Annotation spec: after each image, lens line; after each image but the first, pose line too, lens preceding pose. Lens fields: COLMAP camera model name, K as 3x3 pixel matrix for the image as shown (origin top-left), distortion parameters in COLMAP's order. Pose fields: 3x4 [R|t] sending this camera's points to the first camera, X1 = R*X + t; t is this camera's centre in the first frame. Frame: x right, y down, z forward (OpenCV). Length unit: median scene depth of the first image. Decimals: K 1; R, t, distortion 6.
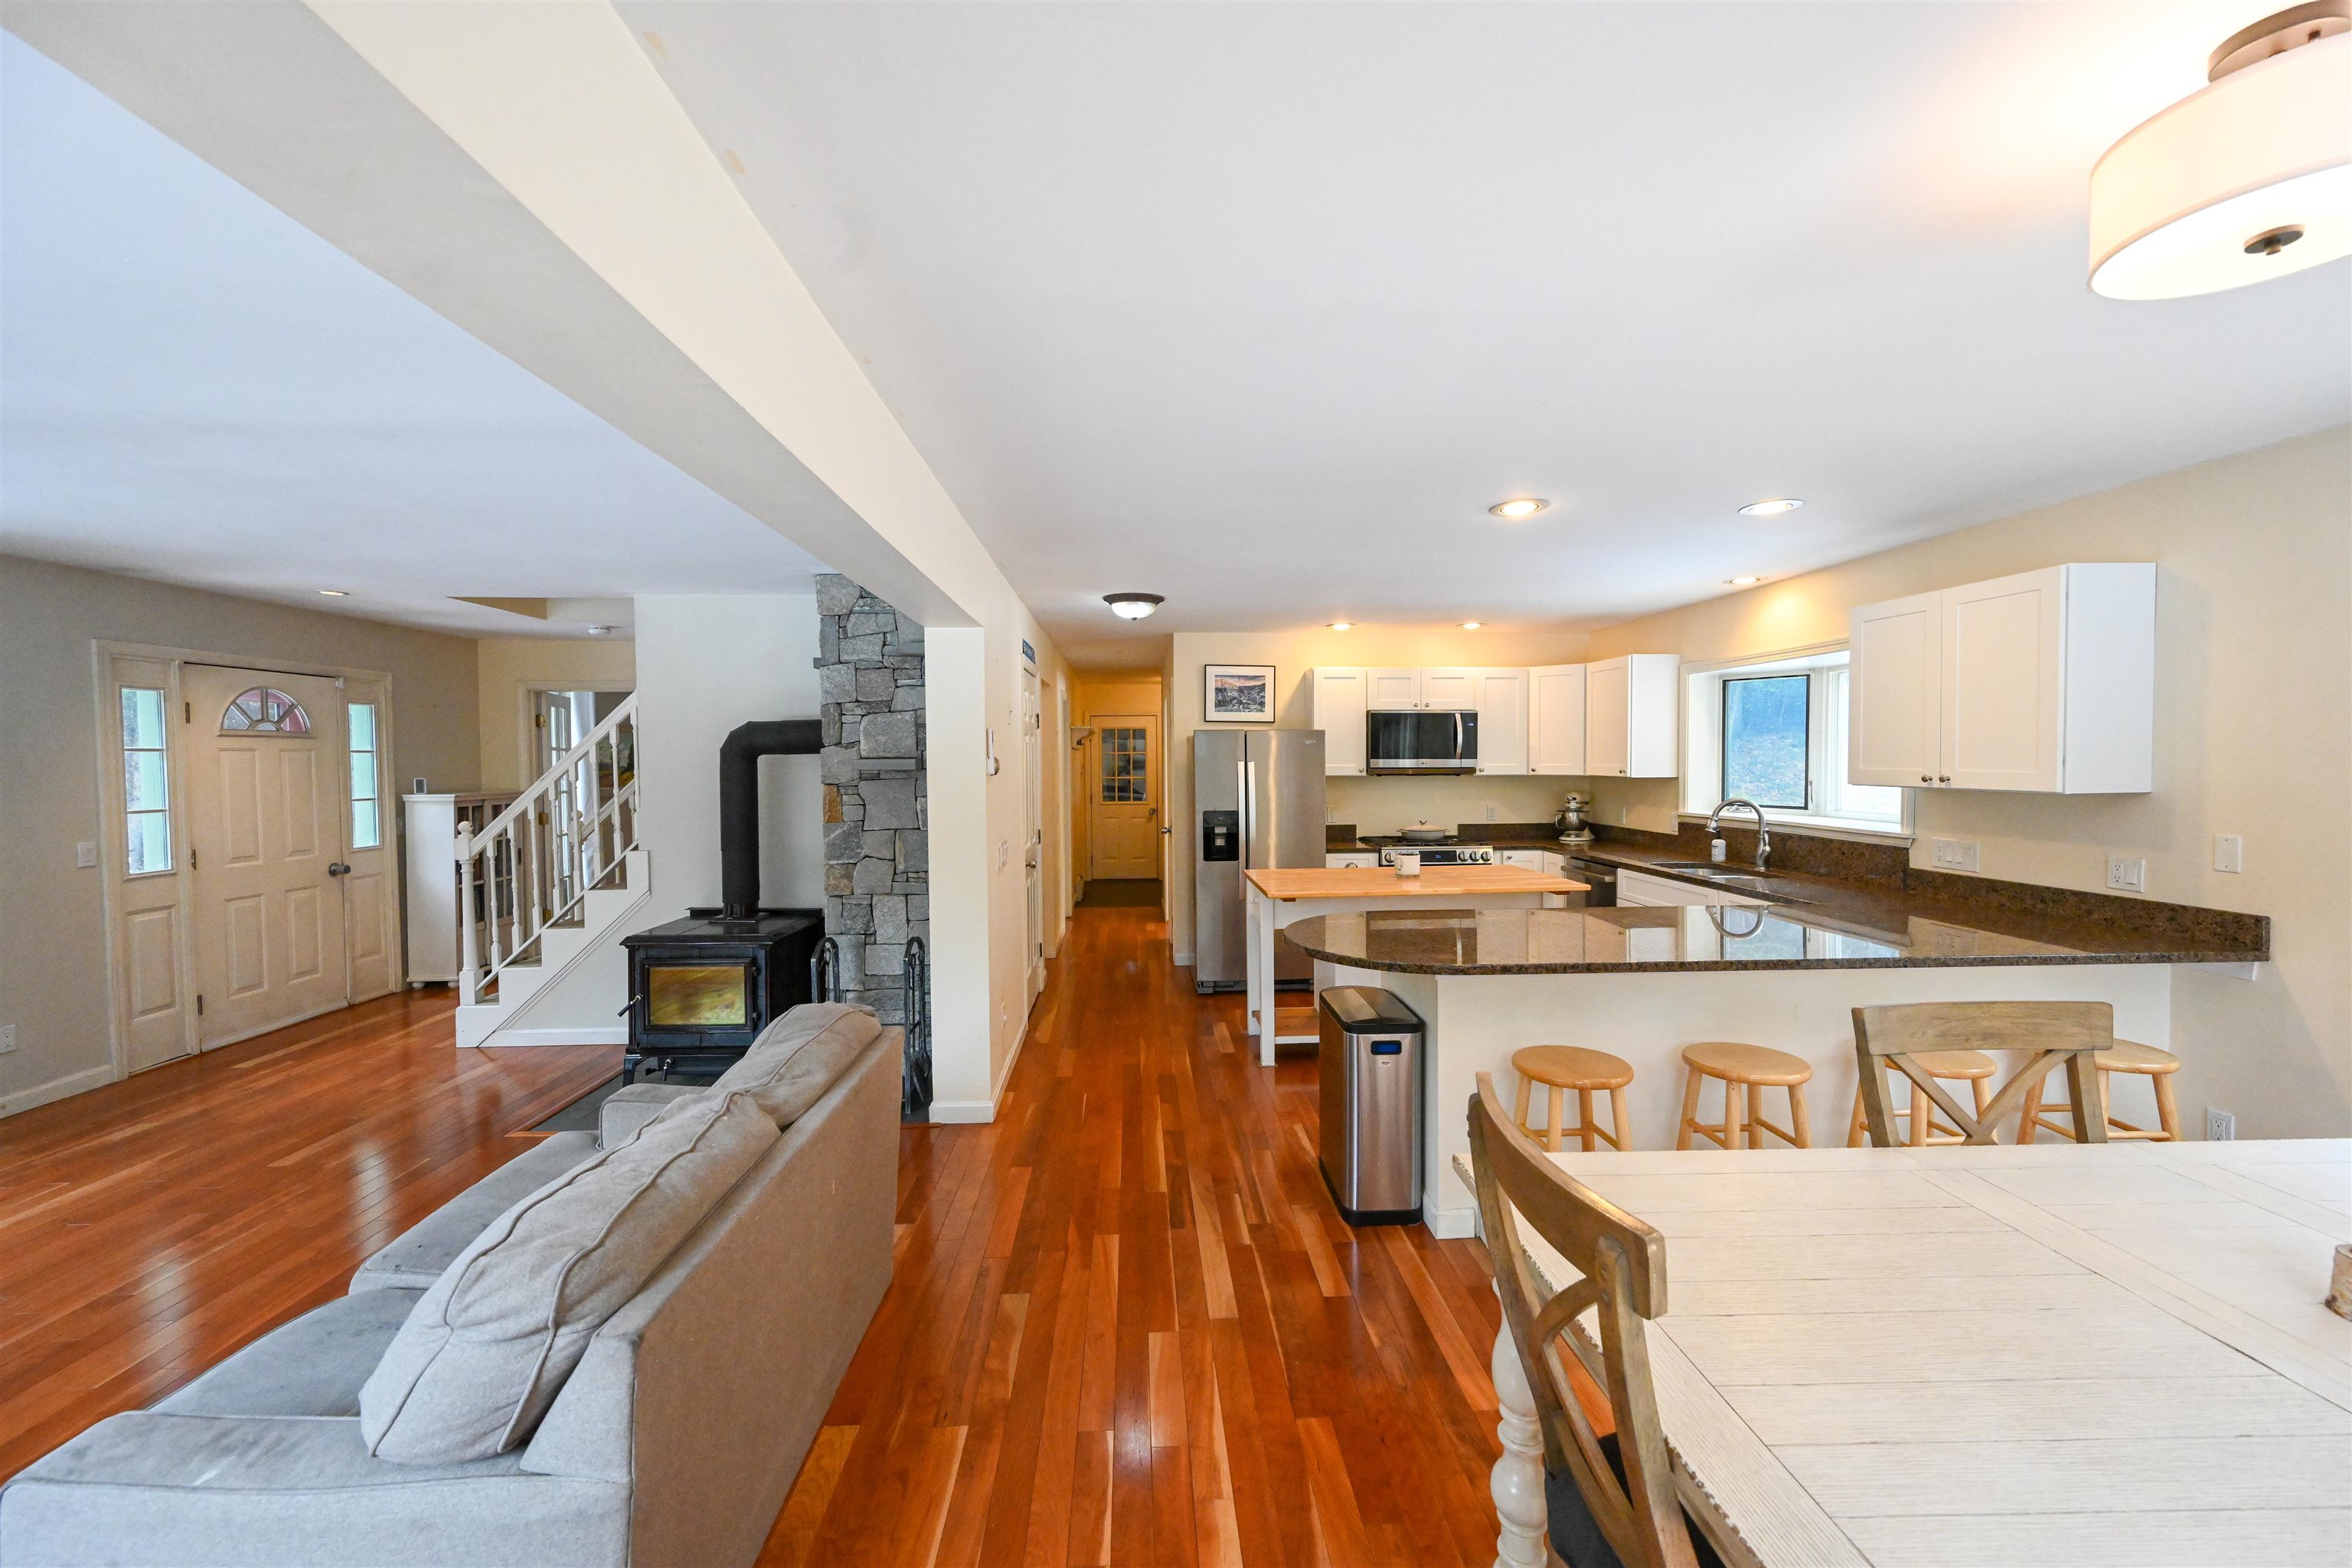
lens RADIAL K [[924.2, 0, 1184.1], [0, 924.2, 784.0], [0, 0, 1]] dist [0.001750, -0.000042]
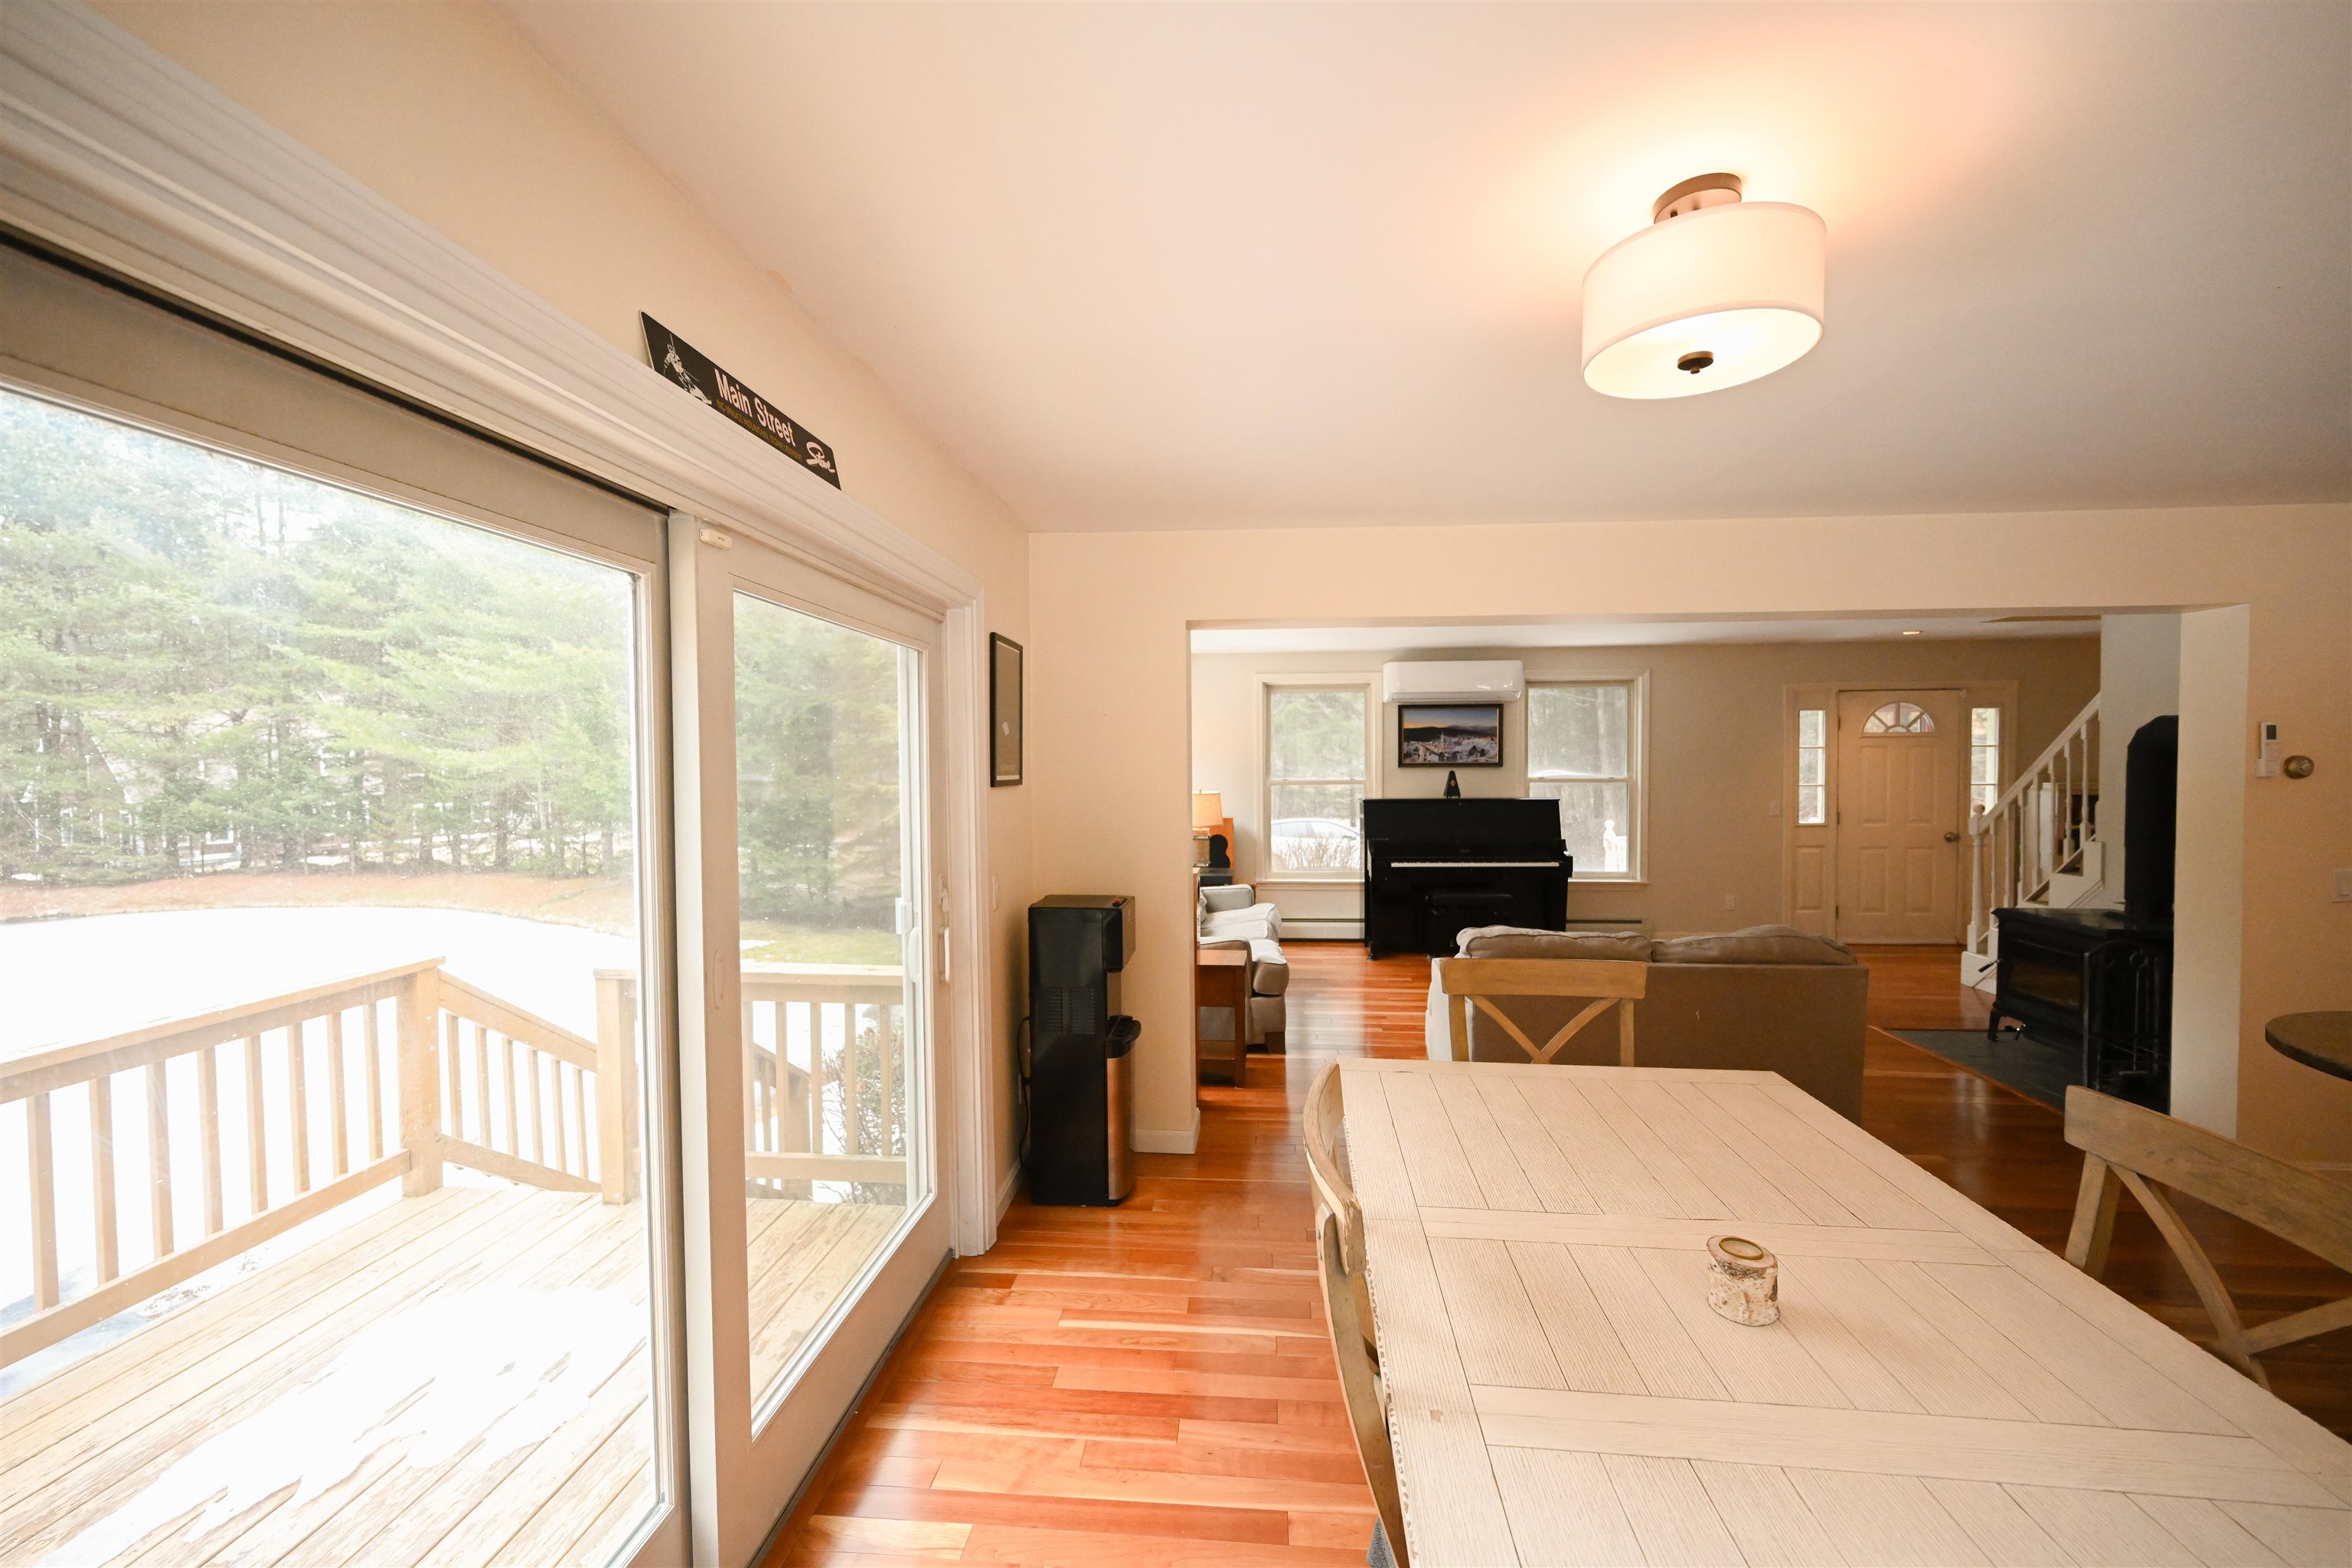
lens RADIAL K [[924.2, 0, 1186.8], [0, 924.2, 787.6], [0, 0, 1]] dist [0.001750, -0.000042]
pose [[-0.134802, 0.039262, -0.990094, 0.548821], [-0.019543, 0.998915, 0.042272, -0.012424], [0.990680, 0.025048, -0.133888, 0.110566]]
